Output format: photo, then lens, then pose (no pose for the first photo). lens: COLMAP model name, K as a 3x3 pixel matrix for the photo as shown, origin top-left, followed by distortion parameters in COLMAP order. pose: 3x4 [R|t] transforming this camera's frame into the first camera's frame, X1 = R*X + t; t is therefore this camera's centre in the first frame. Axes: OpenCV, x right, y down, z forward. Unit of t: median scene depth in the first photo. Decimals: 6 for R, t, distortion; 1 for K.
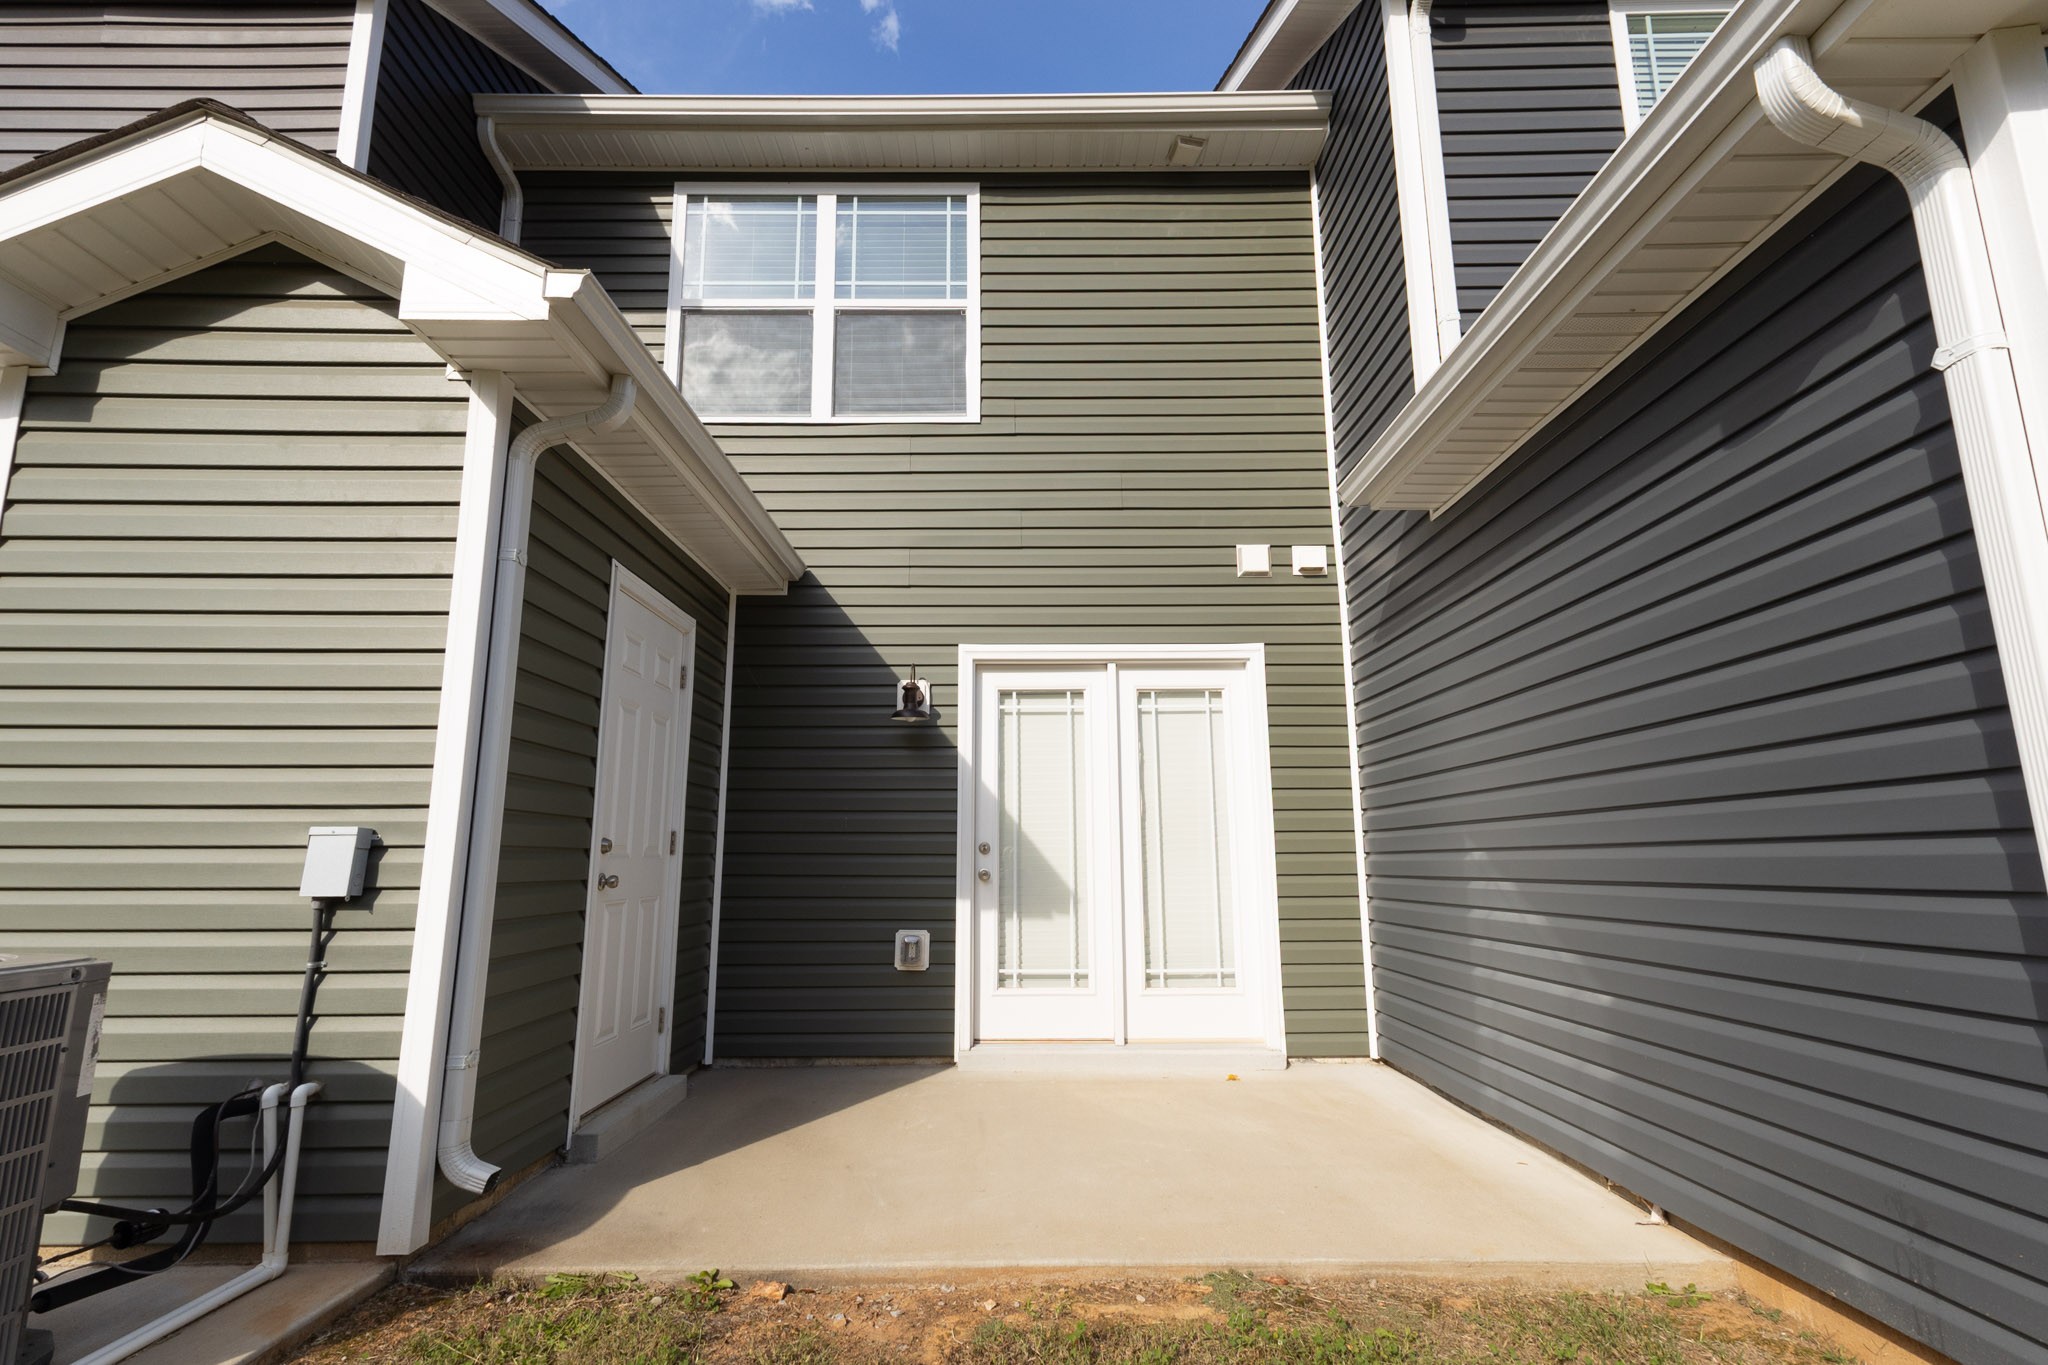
lens RADIAL K [[947.6, 0, 1035.0], [0, 947.6, 685.1], [0, 0, 1]] dist [0.022539, -0.007676]
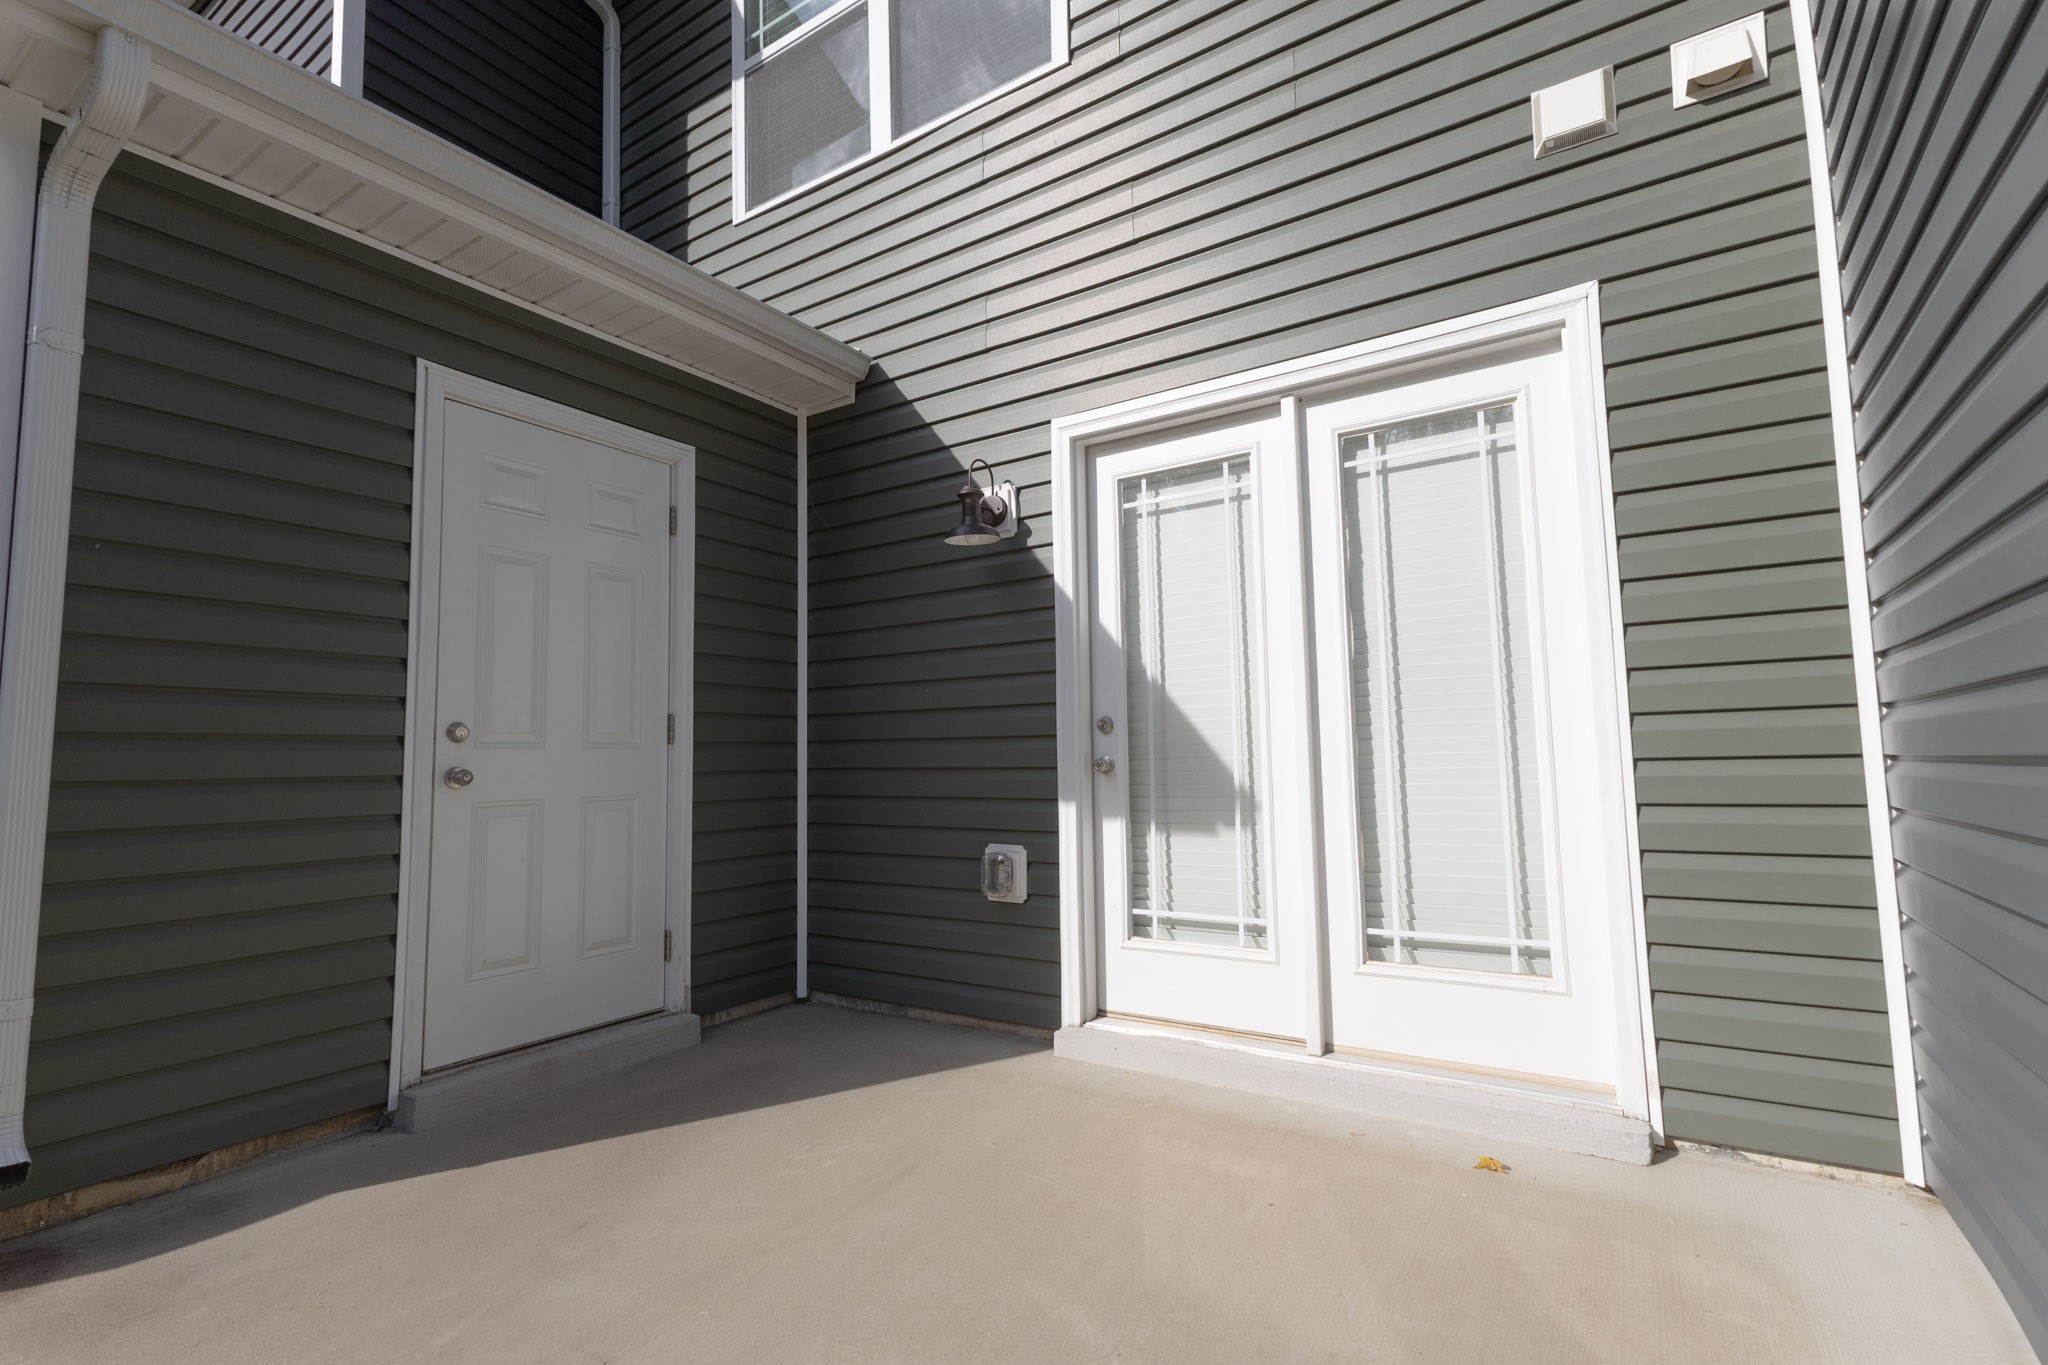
lens RADIAL K [[947.6, 0, 1017.0], [0, 947.6, 681.4], [0, 0, 1]] dist [0.022539, -0.007676]
pose [[0.830950, -0.059093, -0.553200, 0.264170], [0.116517, 0.990776, 0.069183, 0.091924], [0.544009, -0.121945, 0.830171, 0.439311]]
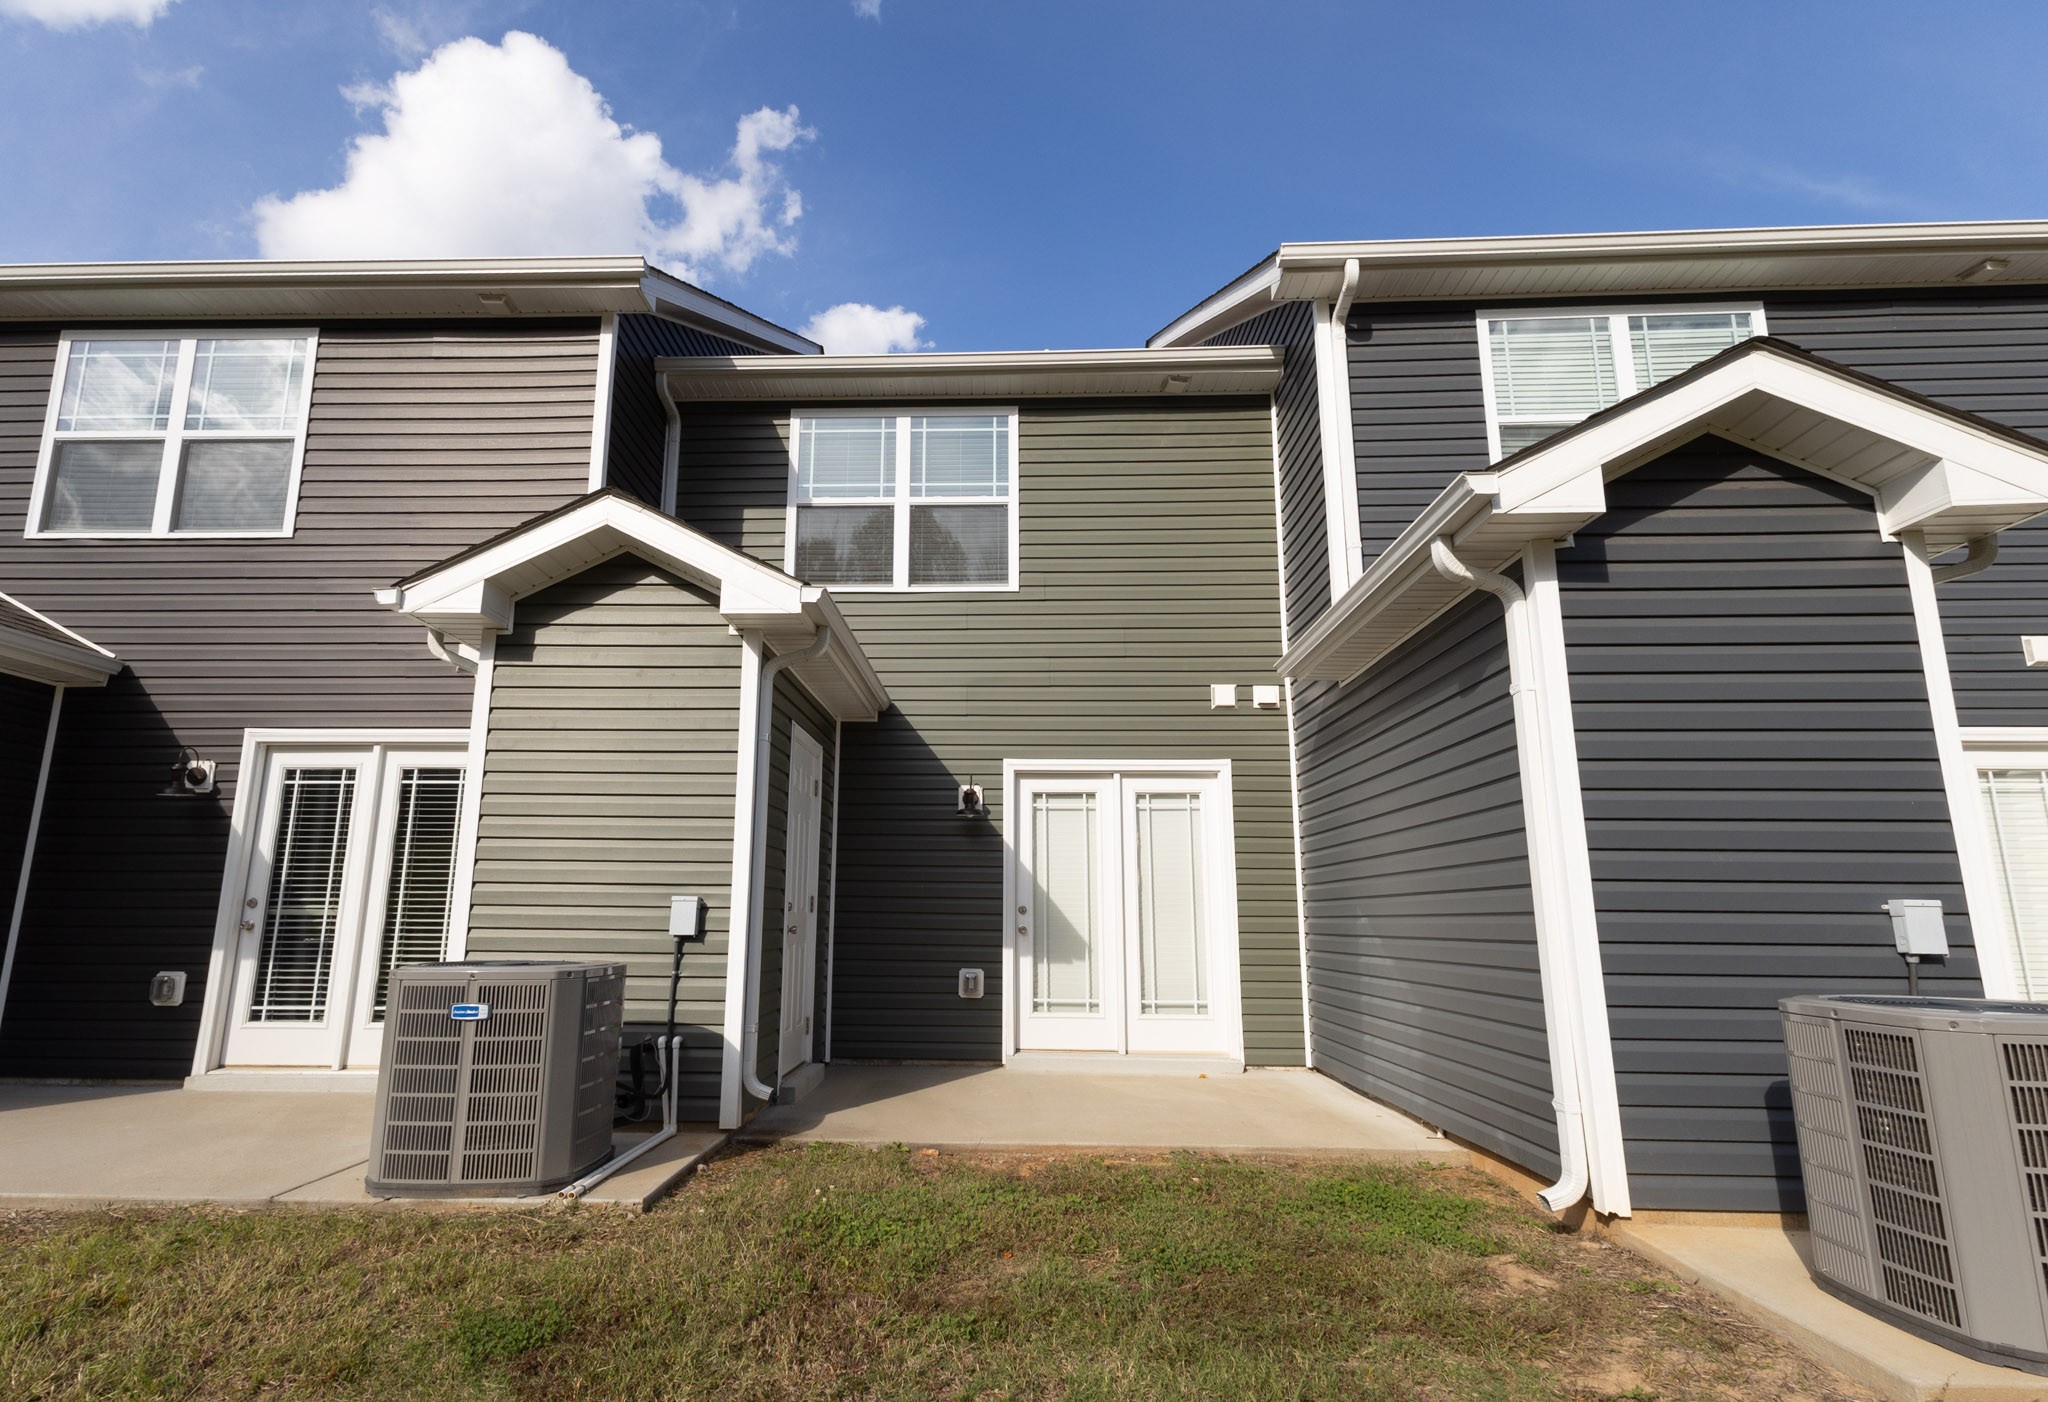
lens RADIAL K [[998.3, 0, 995.1], [0, 998.3, 726.1], [0, 0, 1]] dist [0.022741, -0.000152]
pose [[0.999258, 0.004667, -0.038222, -0.040264], [-0.004917, 0.999967, -0.006474, -0.084031], [0.038190, 0.006657, 0.999248, -0.445262]]
